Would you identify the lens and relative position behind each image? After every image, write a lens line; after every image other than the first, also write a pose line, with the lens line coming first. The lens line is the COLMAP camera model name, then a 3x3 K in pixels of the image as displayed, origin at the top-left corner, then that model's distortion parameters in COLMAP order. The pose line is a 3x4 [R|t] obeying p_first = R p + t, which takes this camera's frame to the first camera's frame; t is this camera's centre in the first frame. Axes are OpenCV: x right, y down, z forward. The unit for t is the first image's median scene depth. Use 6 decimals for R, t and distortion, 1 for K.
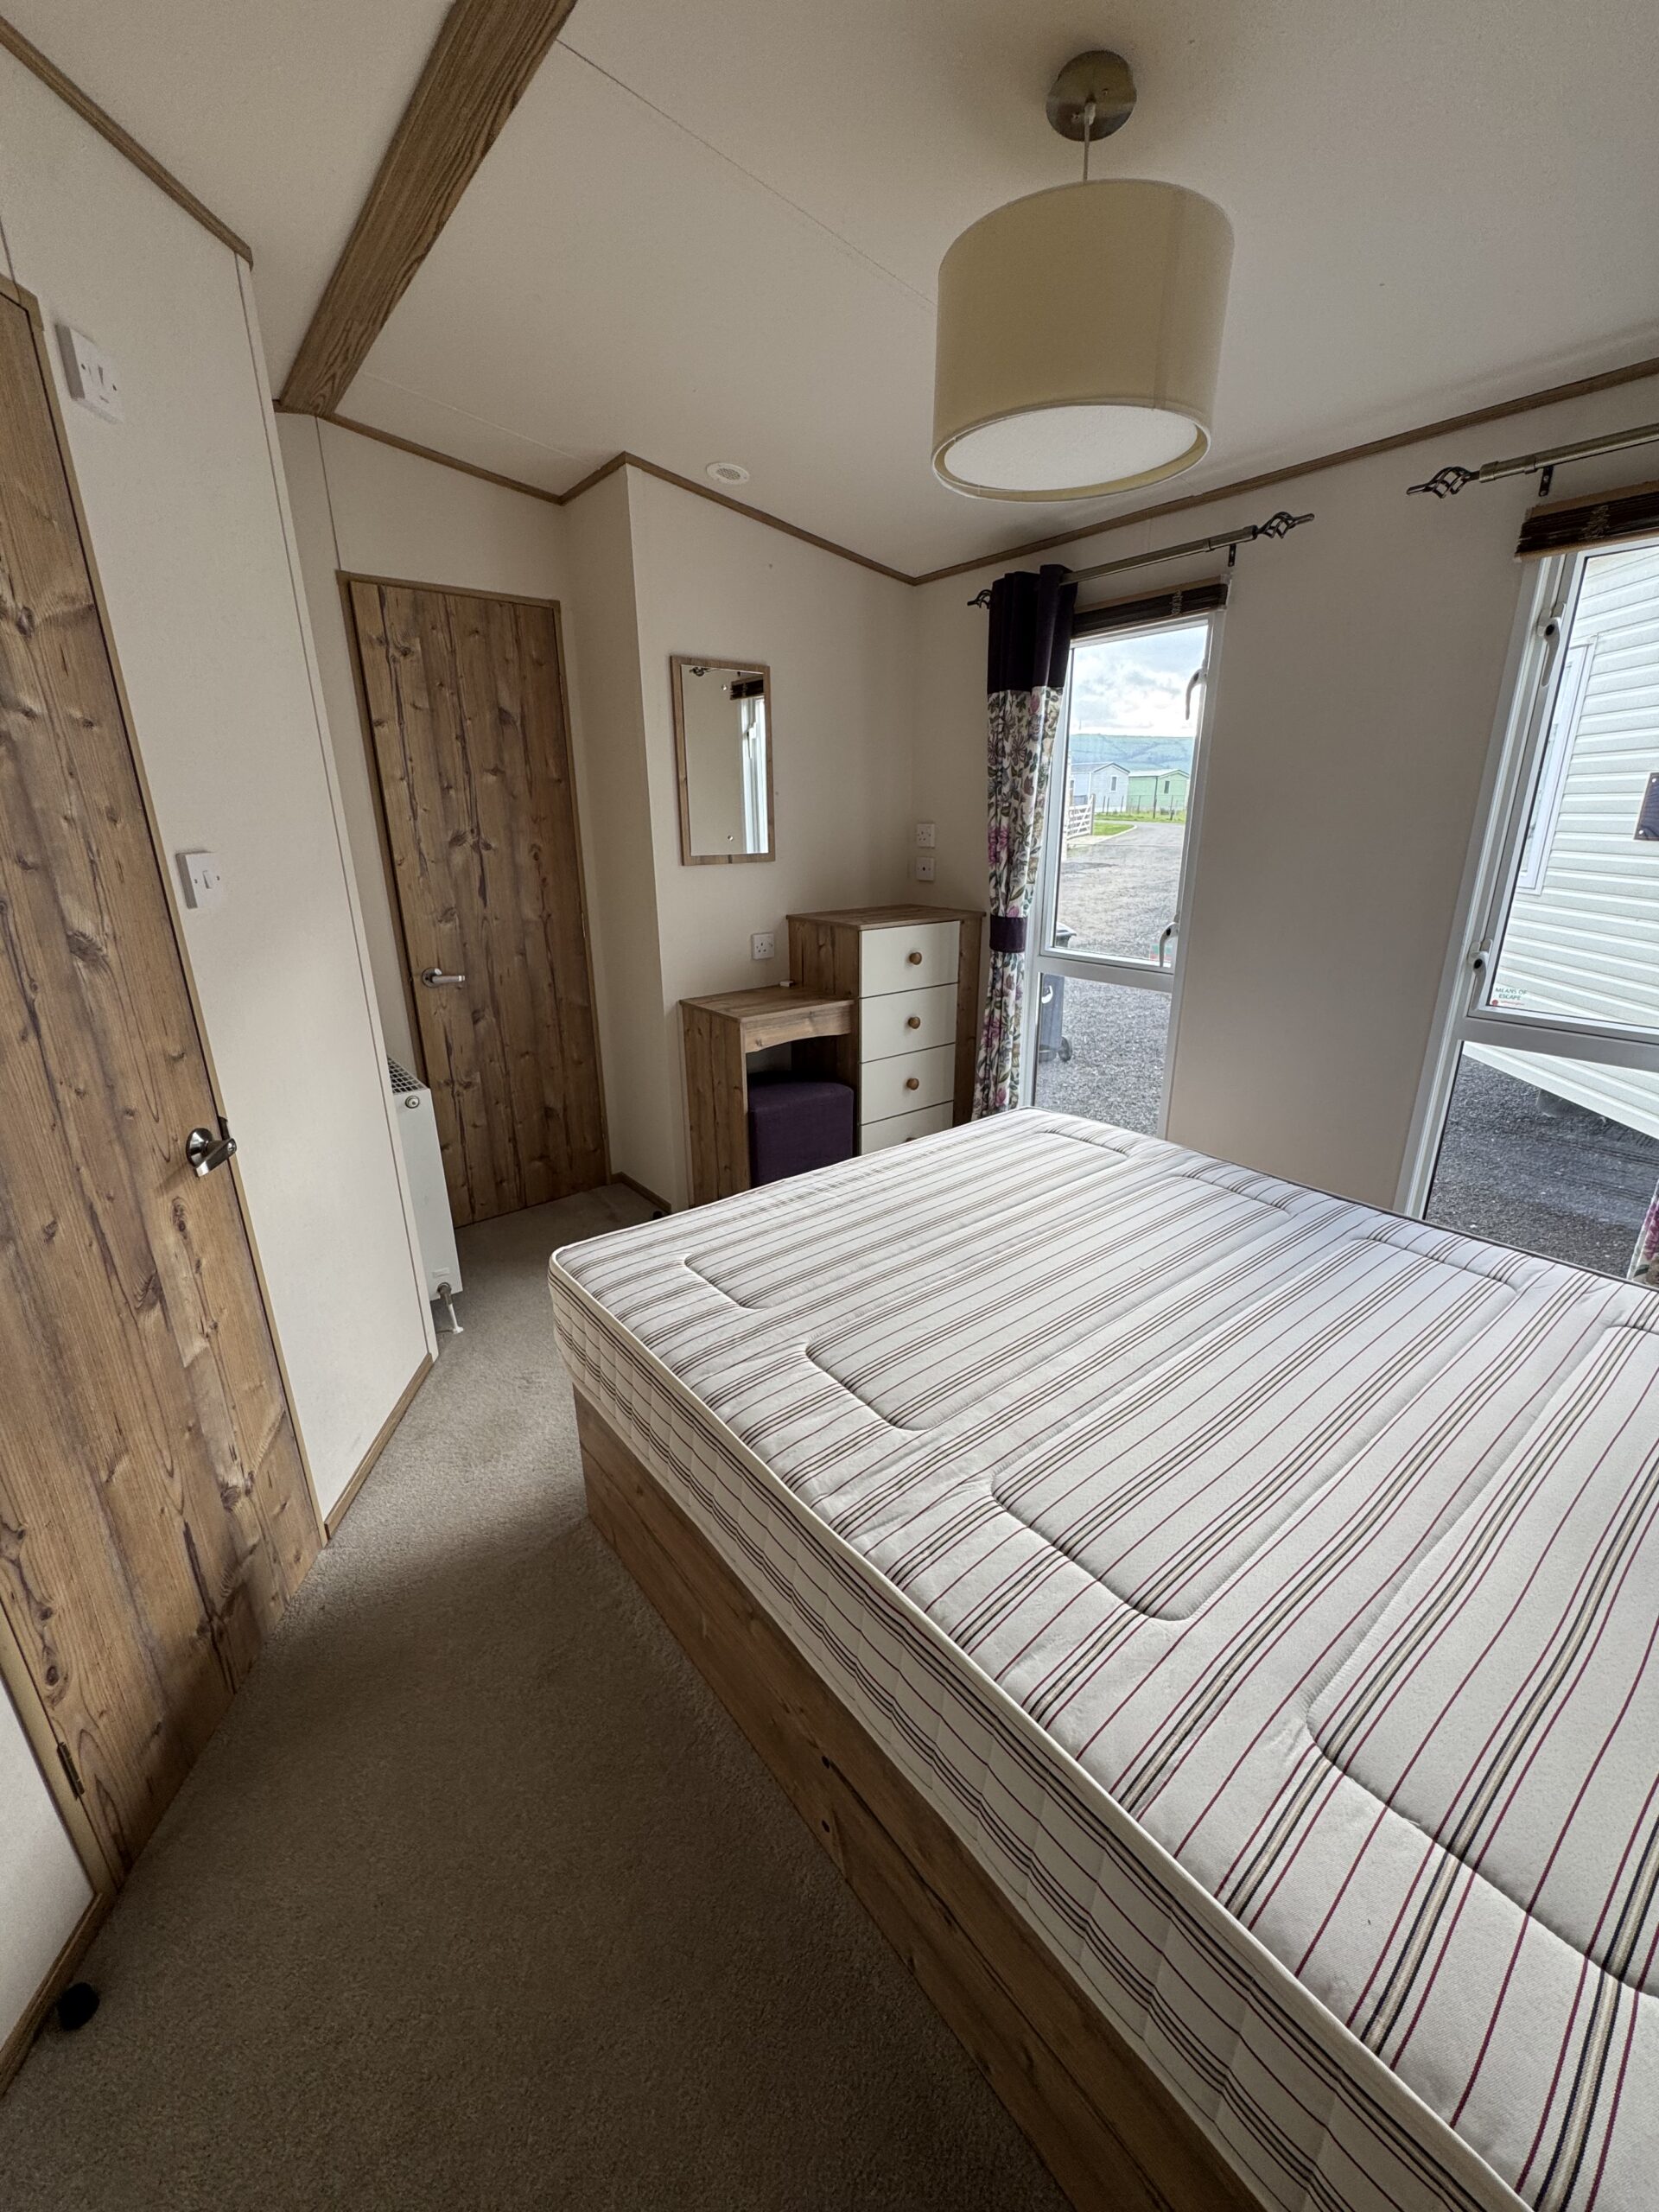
lens RADIAL K [[879.5, 0, 828.9], [0, 879.5, 1098.5], [0, 0, 1]] dist [0.000978, -0.000012]
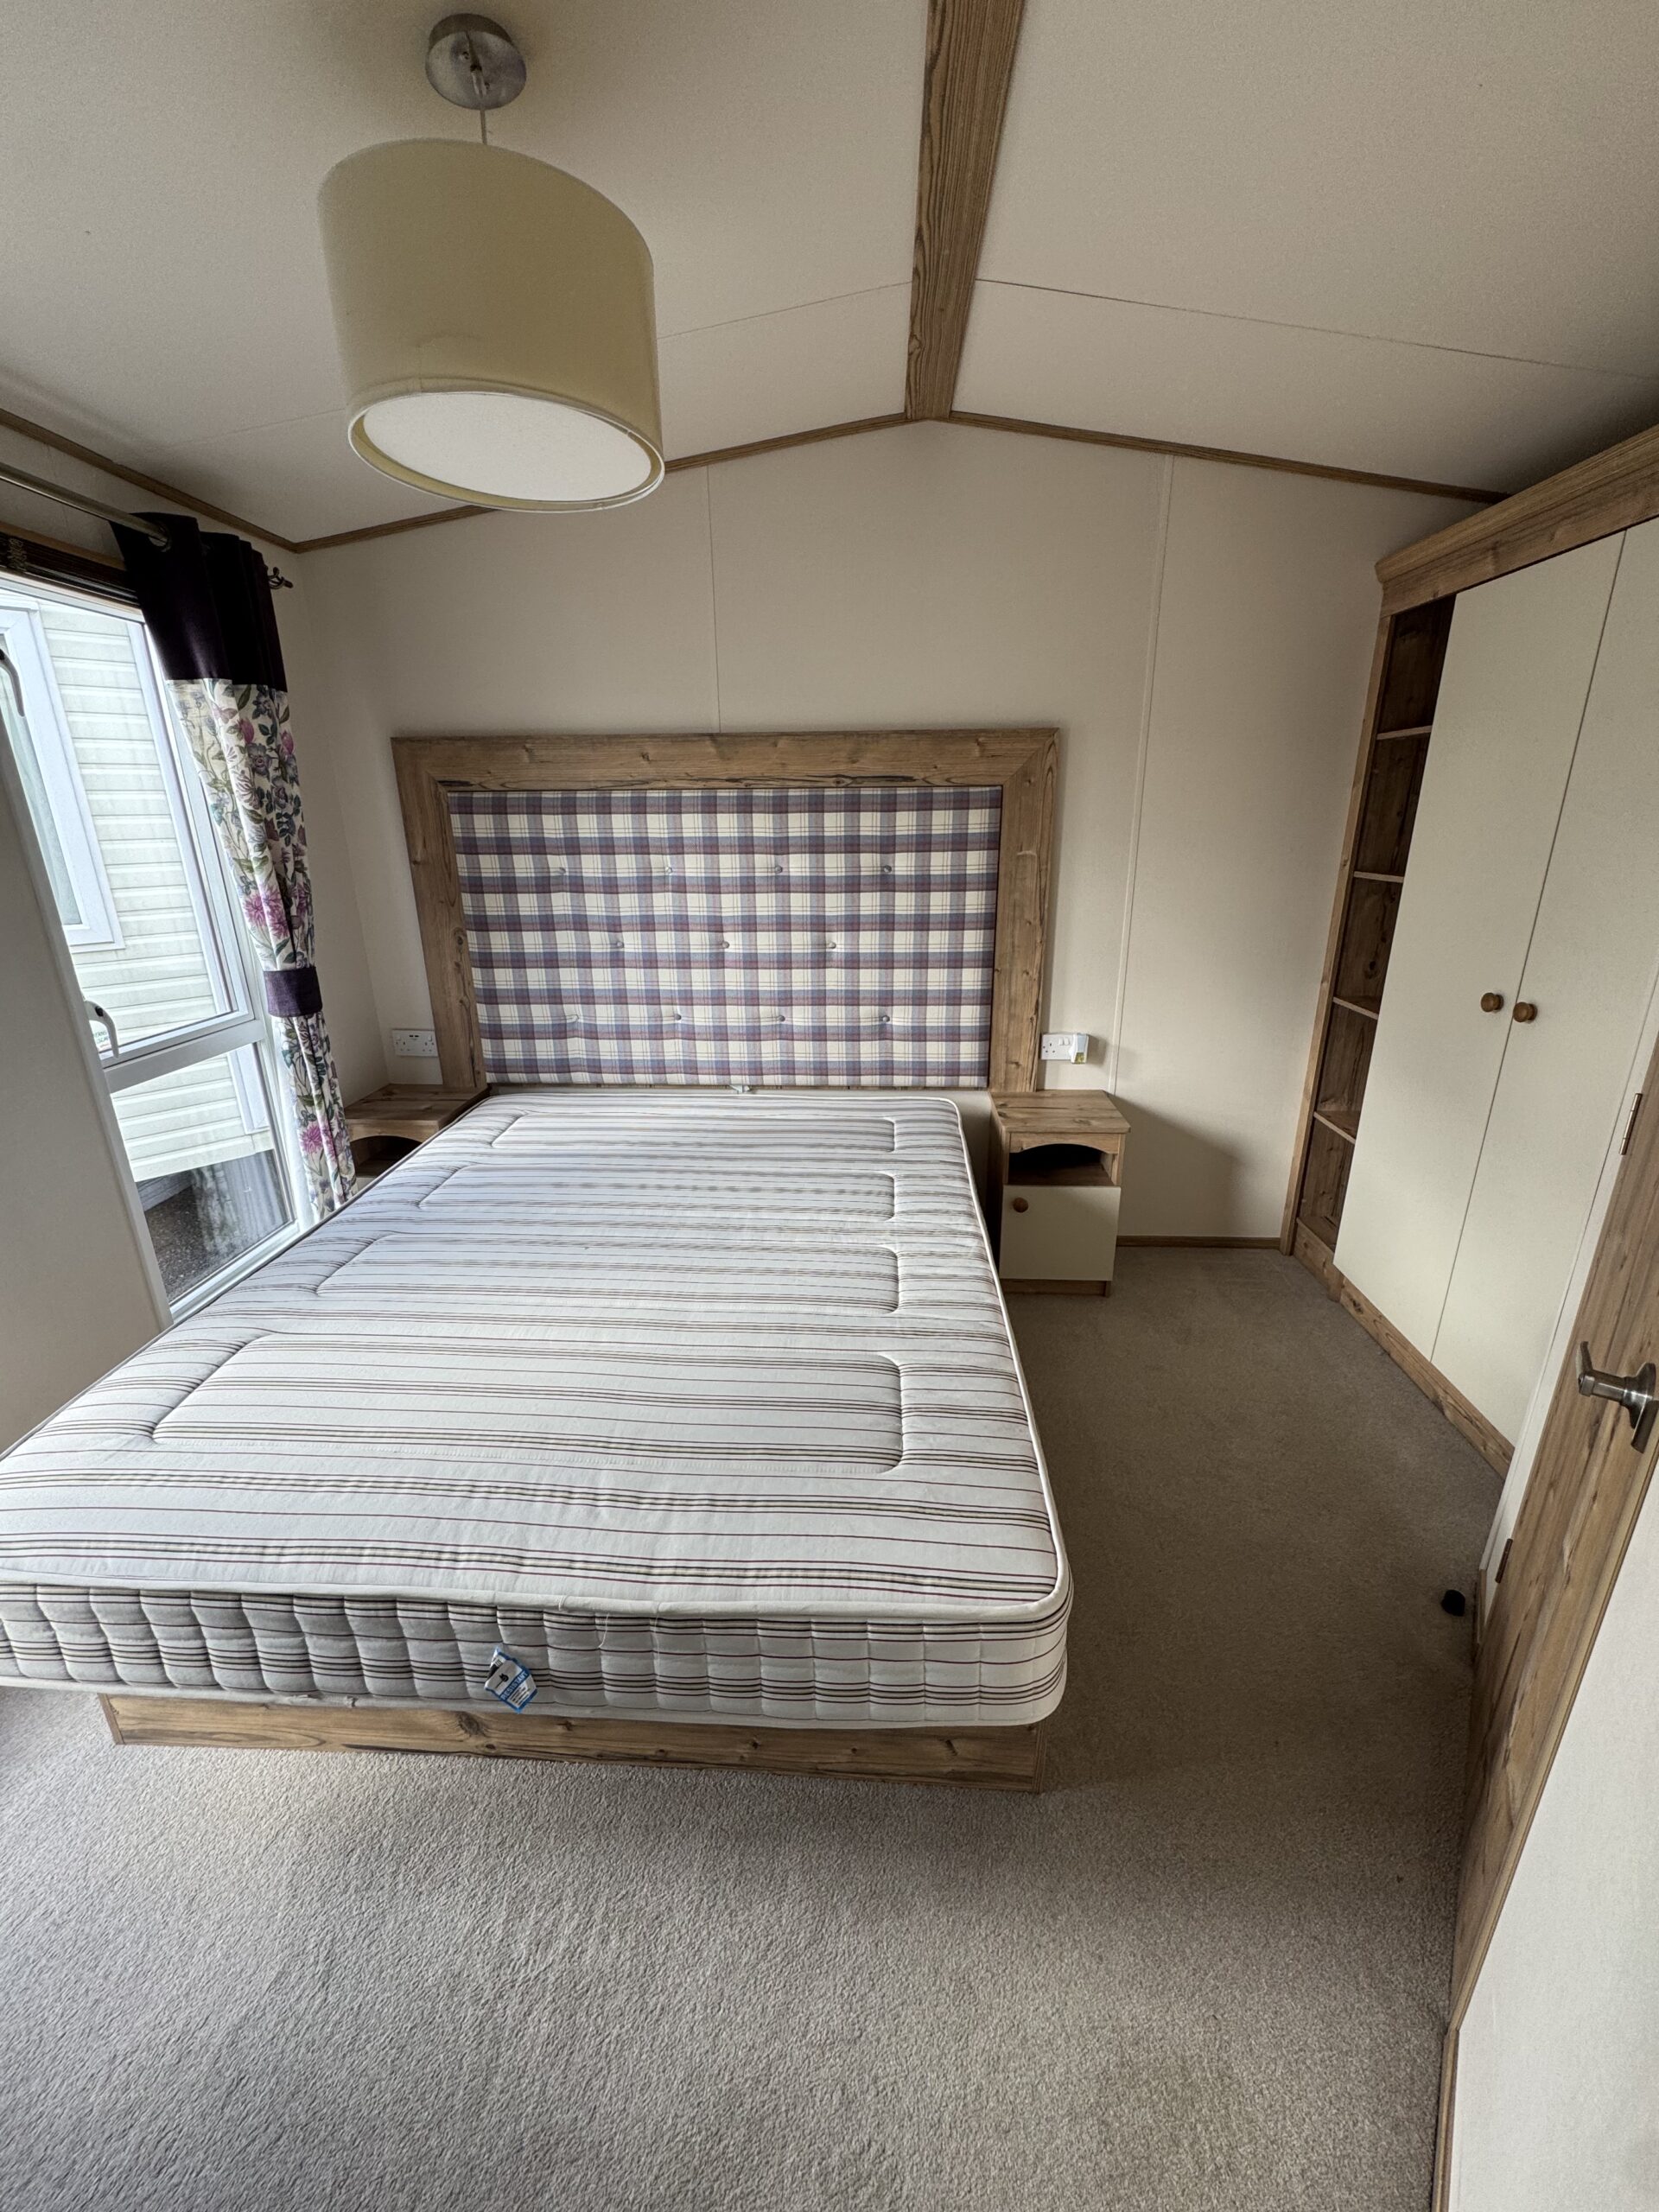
lens RADIAL K [[879.5, 0, 834.4], [0, 879.5, 1108.8], [0, 0, 1]] dist [0.000978, -0.000012]
pose [[-0.747001, -0.195284, 0.635494, -0.537017], [0.220072, 0.829361, 0.513546, -0.448352], [-0.627341, 0.523474, -0.576557, 1.316505]]
